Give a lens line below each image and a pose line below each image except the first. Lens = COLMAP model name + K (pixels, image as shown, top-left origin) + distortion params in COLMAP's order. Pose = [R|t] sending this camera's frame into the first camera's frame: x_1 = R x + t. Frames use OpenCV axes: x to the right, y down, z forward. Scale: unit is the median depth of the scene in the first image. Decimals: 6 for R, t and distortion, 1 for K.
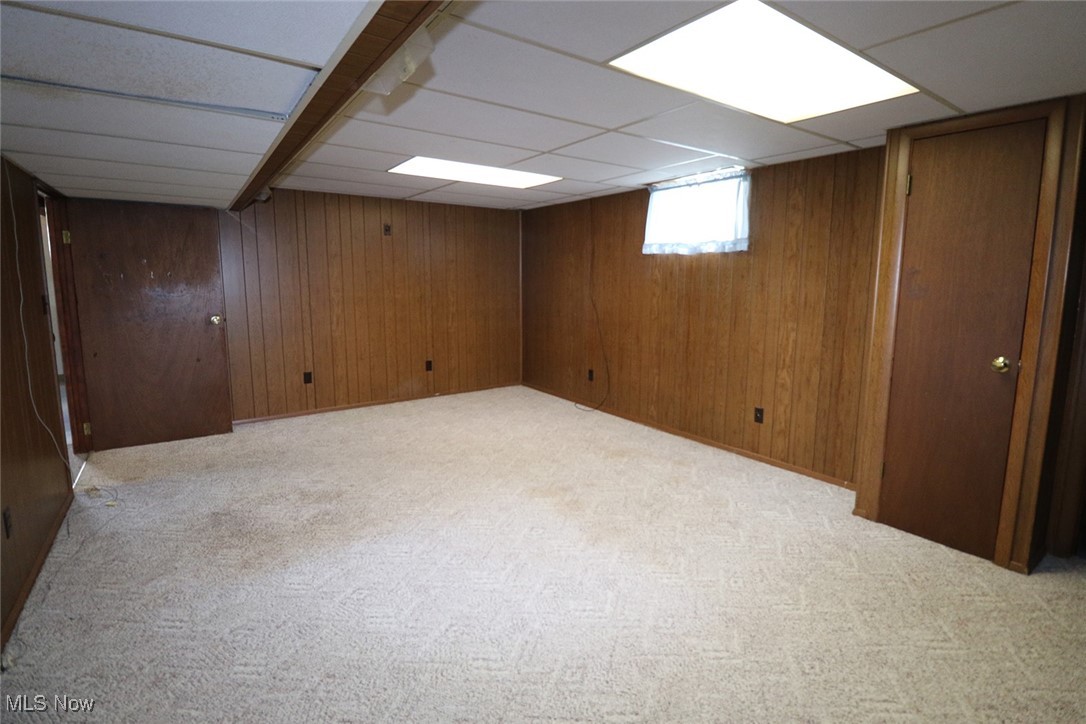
lens RADIAL K [[499.5, 0, 538.3], [0, 499.5, 335.1], [0, 0, 1]] dist [-0.011423, -0.001081]
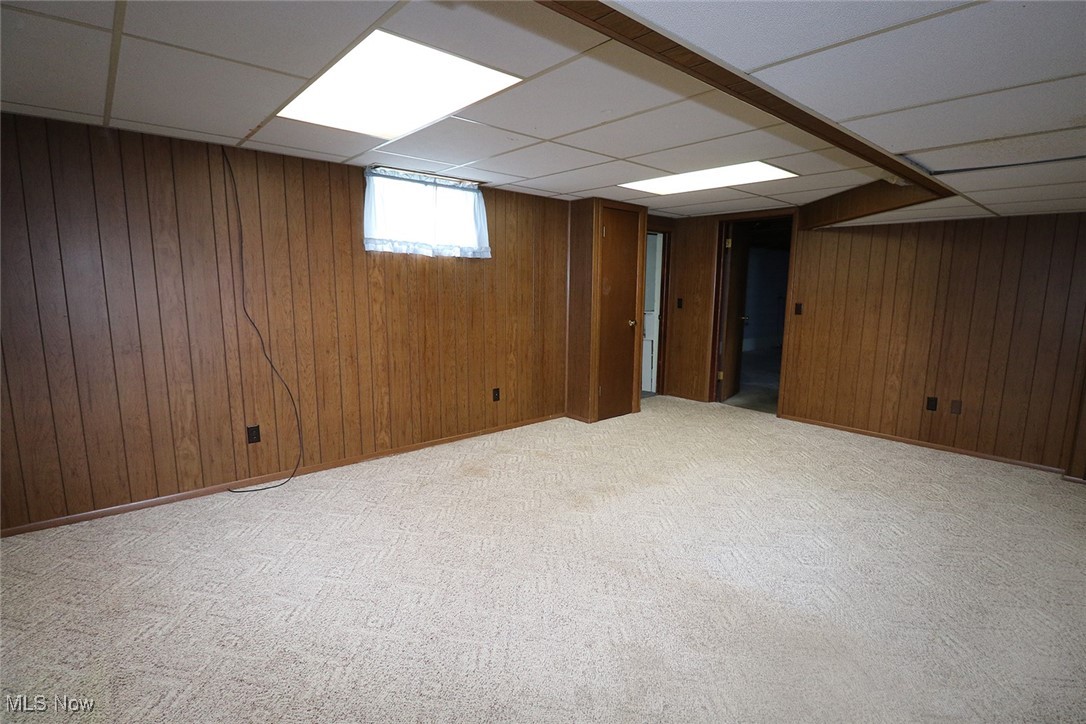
lens RADIAL K [[524.3, 0, 576.0], [0, 524.3, 365.2], [0, 0, 1]] dist [0.000470, 0.000033]
pose [[-0.125152, -0.160177, 0.979122, -0.837018], [0.099866, 0.979835, 0.173059, -0.114269], [-0.987099, 0.119439, -0.106632, 0.945787]]
